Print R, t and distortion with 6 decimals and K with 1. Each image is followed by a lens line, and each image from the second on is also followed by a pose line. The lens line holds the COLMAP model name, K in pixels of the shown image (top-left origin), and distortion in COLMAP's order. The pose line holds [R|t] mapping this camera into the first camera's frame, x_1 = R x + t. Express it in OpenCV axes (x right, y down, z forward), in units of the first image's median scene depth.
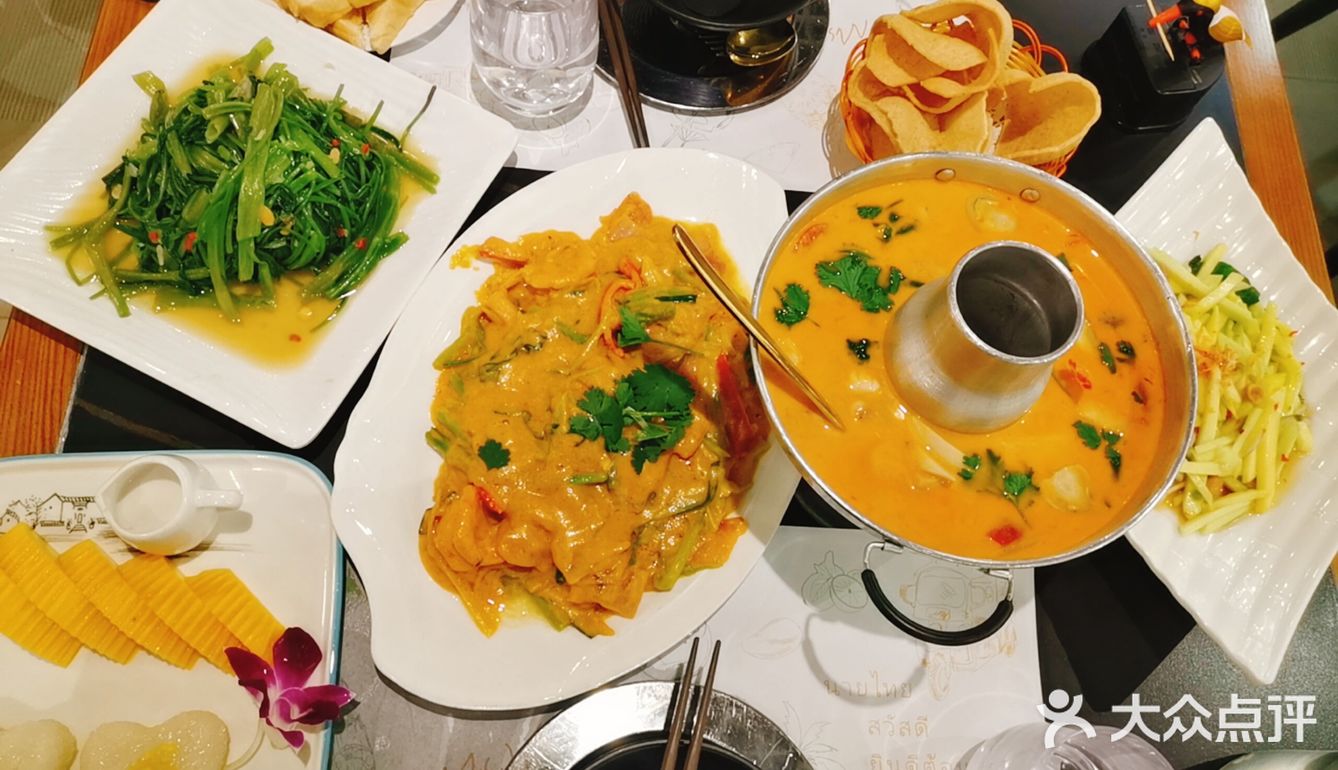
lens RADIAL K [[1023.2, 0, 668.7], [0, 1023.2, 382.2], [0, 0, 1]] dist [0.024337, -0.005501]
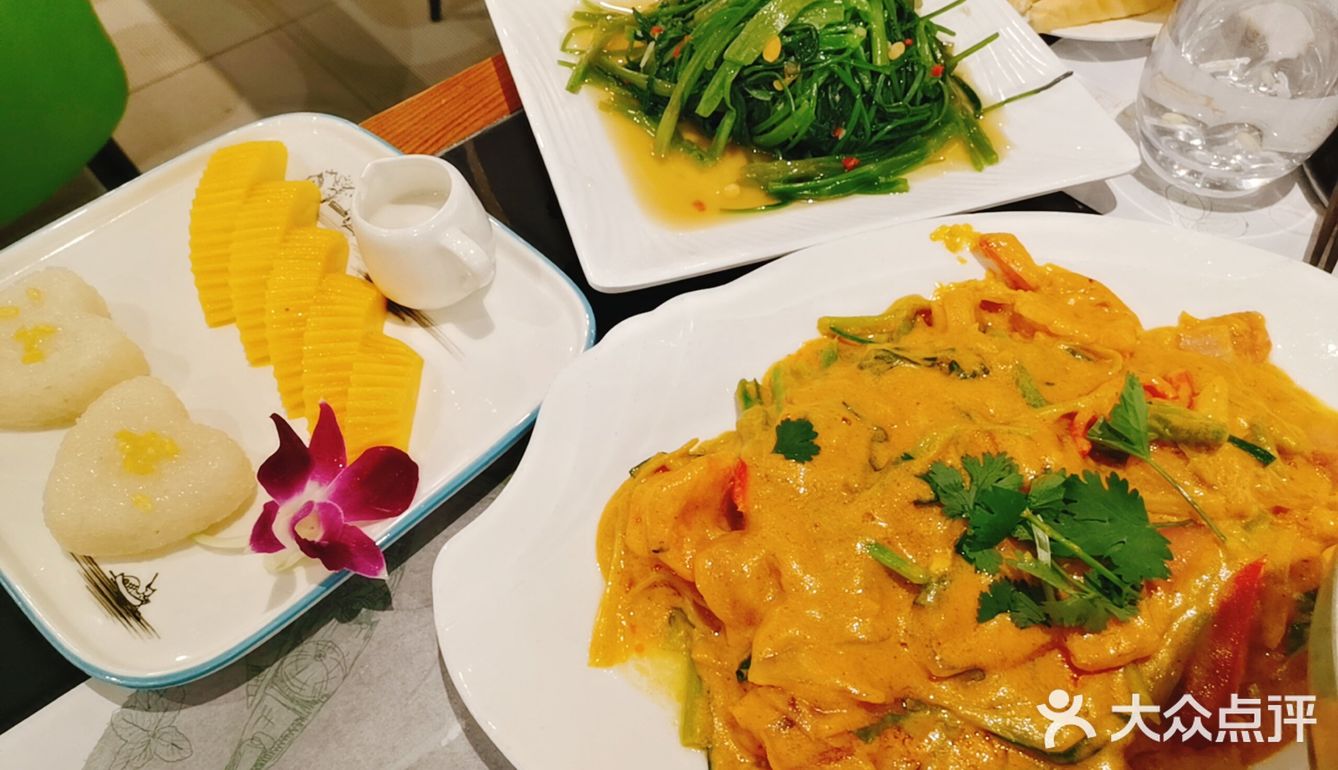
lens RADIAL K [[1023.2, 0, 665.3], [0, 1023.2, 386.0], [0, 0, 1]] dist [0.024337, -0.005501]
pose [[0.685486, 0.509010, -0.520594, 0.071412], [-0.640886, 0.761137, -0.099679, 0.148379], [0.345506, 0.401970, 0.847966, 0.425153]]
